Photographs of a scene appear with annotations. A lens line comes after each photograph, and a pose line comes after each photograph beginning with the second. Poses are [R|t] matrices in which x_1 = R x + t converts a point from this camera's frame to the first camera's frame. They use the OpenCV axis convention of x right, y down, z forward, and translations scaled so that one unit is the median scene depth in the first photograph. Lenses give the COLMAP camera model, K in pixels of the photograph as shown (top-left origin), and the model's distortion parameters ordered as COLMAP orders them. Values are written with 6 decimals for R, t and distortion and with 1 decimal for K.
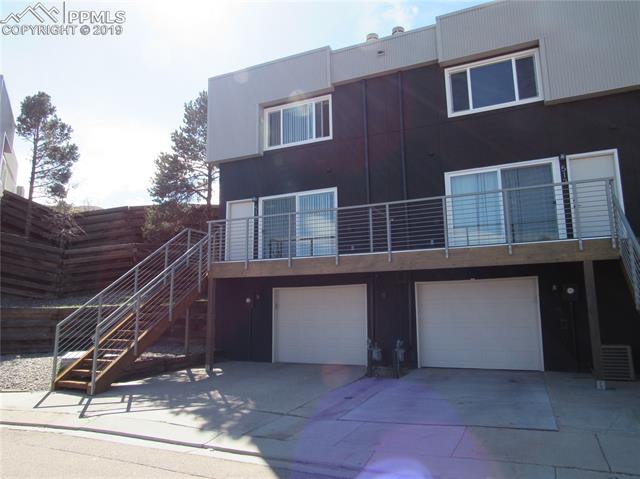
lens RADIAL K [[464.3, 0, 320.0], [0, 464.3, 239.5], [0, 0, 1]] dist [-0.004238, -0.052893]
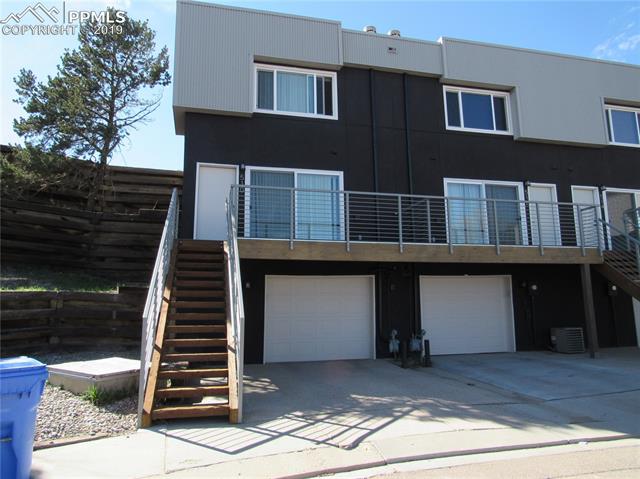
lens RADIAL K [[464.3, 0, 320.0], [0, 464.3, 239.5], [0, 0, 1]] dist [-0.004238, -0.052893]
pose [[0.773349, 0.099128, 0.626183, -0.616540], [-0.091942, 0.994795, -0.043931, 0.075051], [-0.627278, -0.023598, 0.778438, 0.311525]]
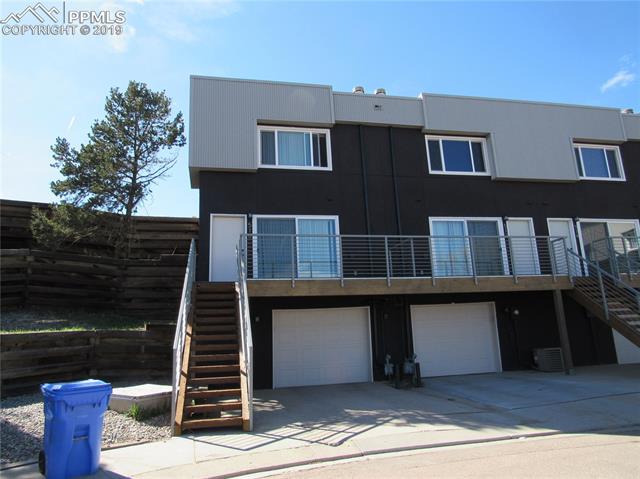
lens RADIAL K [[464.3, 0, 320.0], [0, 464.3, 239.5], [0, 0, 1]] dist [-0.004238, -0.052893]
pose [[0.792021, 0.109441, 0.600604, -0.678924], [-0.056816, 0.992745, -0.105972, 0.061953], [-0.607844, 0.049808, 0.792493, 0.190252]]
